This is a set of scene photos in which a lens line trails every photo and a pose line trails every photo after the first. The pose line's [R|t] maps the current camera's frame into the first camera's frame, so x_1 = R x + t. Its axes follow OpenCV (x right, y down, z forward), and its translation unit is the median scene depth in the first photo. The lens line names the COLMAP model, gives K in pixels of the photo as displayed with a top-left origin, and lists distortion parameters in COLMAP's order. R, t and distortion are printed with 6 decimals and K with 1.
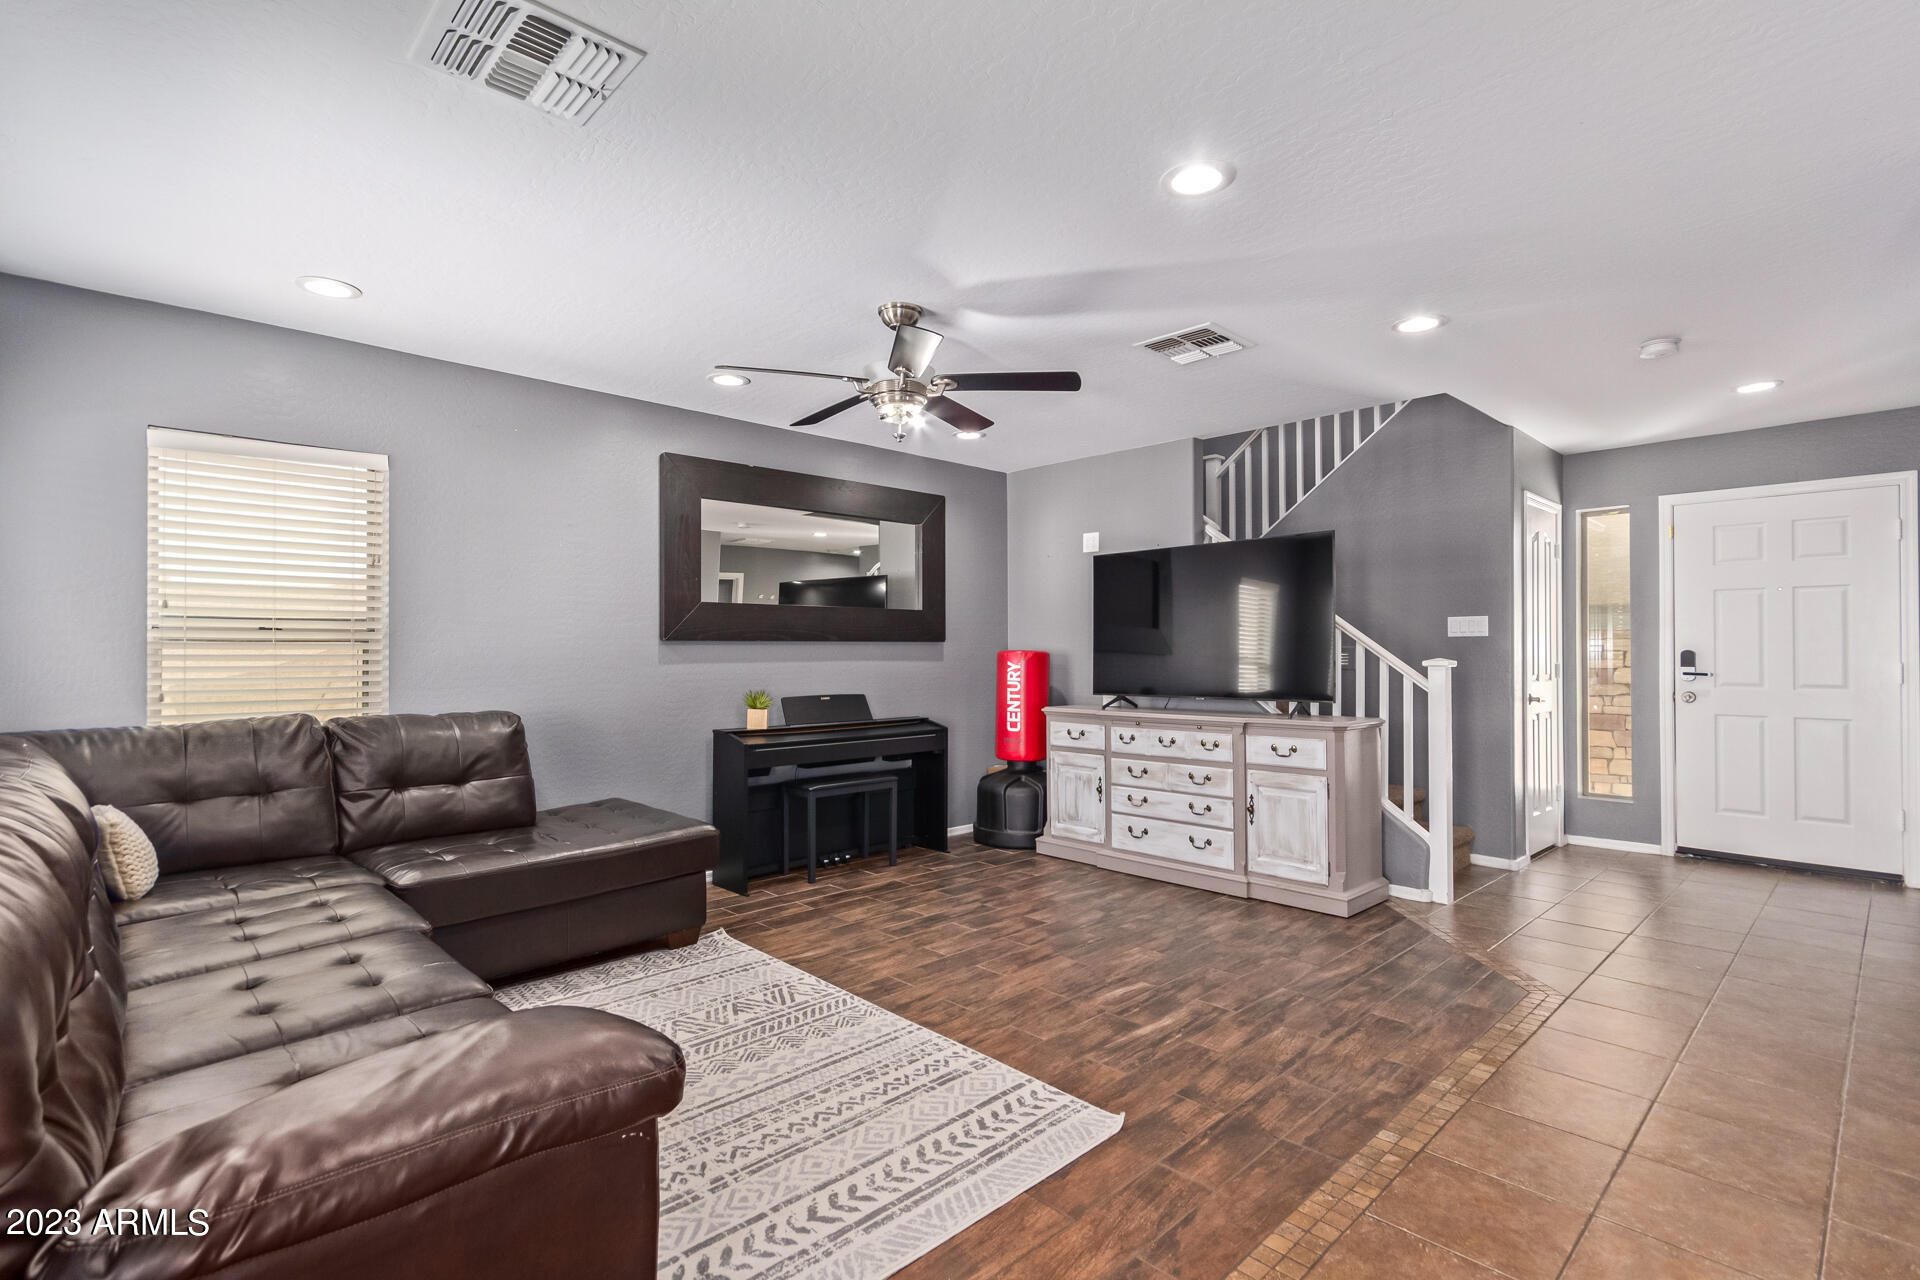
lens RADIAL K [[896.5, 0, 966.7], [0, 896.5, 641.3], [0, 0, 1]] dist [-0.003180, 0.001277]
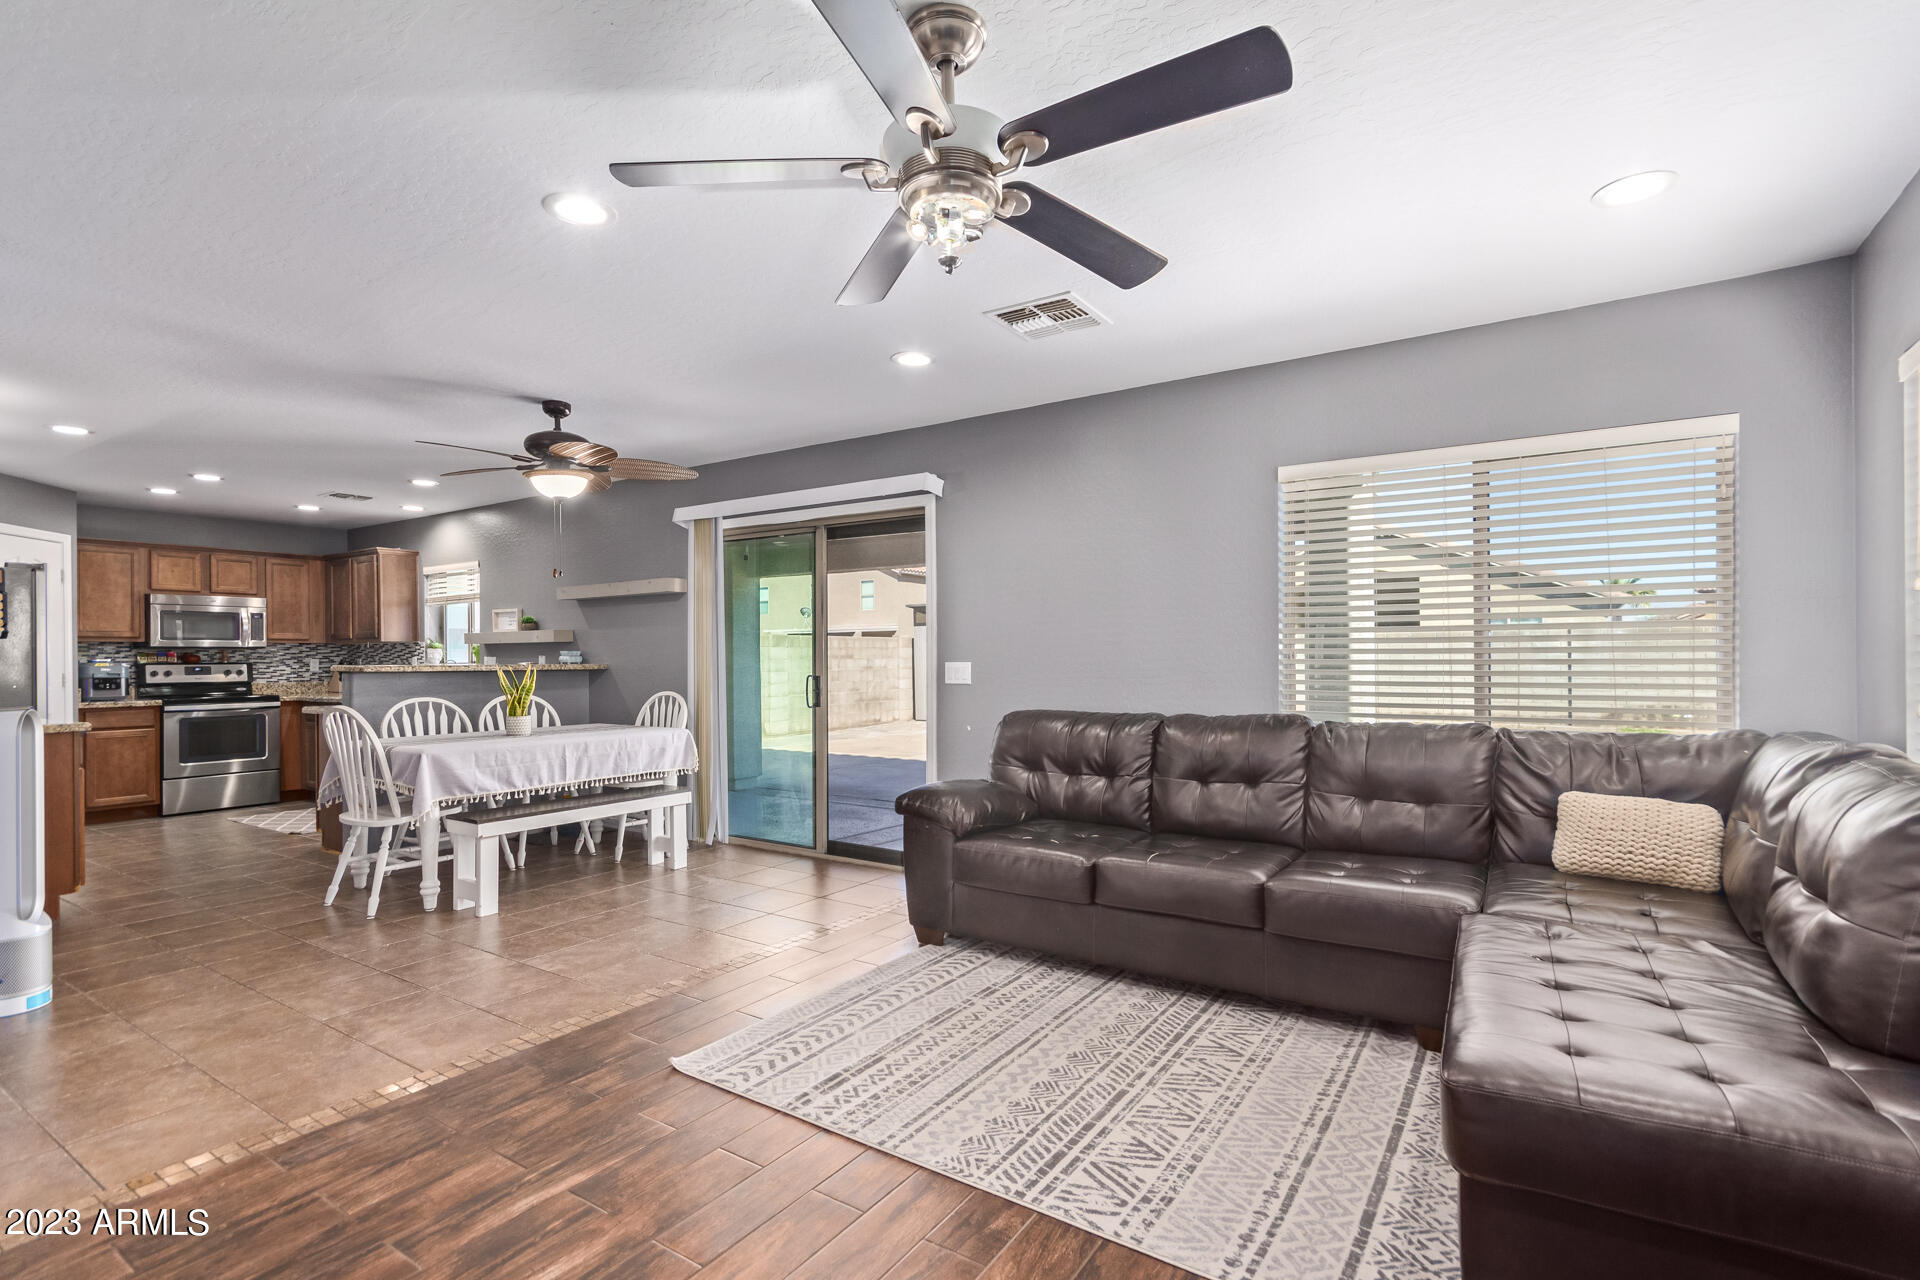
lens RADIAL K [[896.5, 0, 964.3], [0, 896.5, 645.7], [0, 0, 1]] dist [-0.003180, 0.001277]
pose [[-0.975311, 0.003071, -0.220813, 0.043542], [0.008280, 0.999709, -0.022670, 0.019108], [0.220679, -0.023939, -0.975053, 1.626385]]
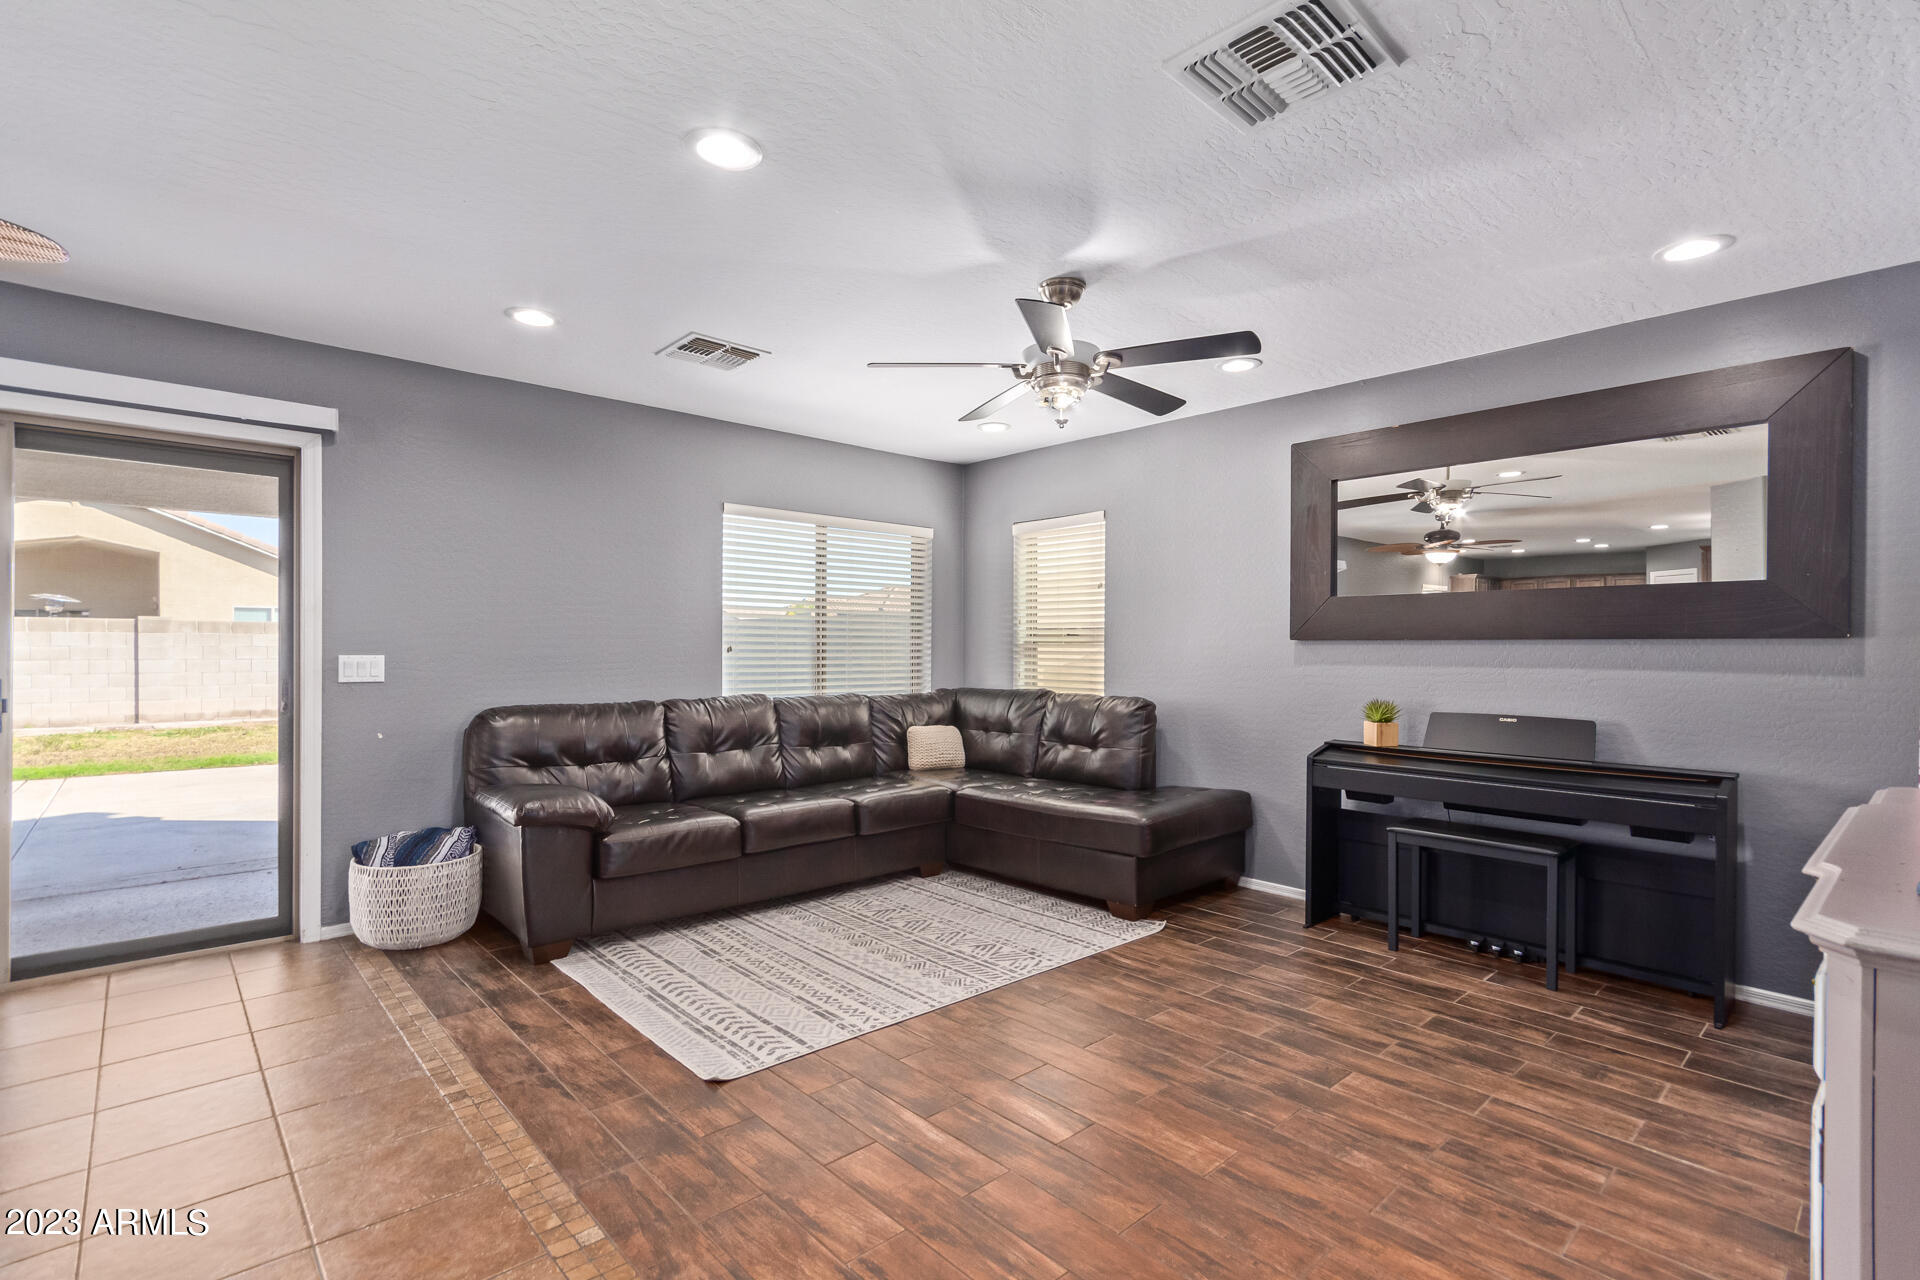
lens RADIAL K [[896.5, 0, 972.1], [0, 896.5, 650.7], [0, 0, 1]] dist [-0.003180, 0.001277]
pose [[-0.018171, 0.005740, -0.999818, 0.919210], [0.004845, 0.999972, 0.005653, 0.005036], [0.999823, -0.004741, -0.018198, 0.976603]]
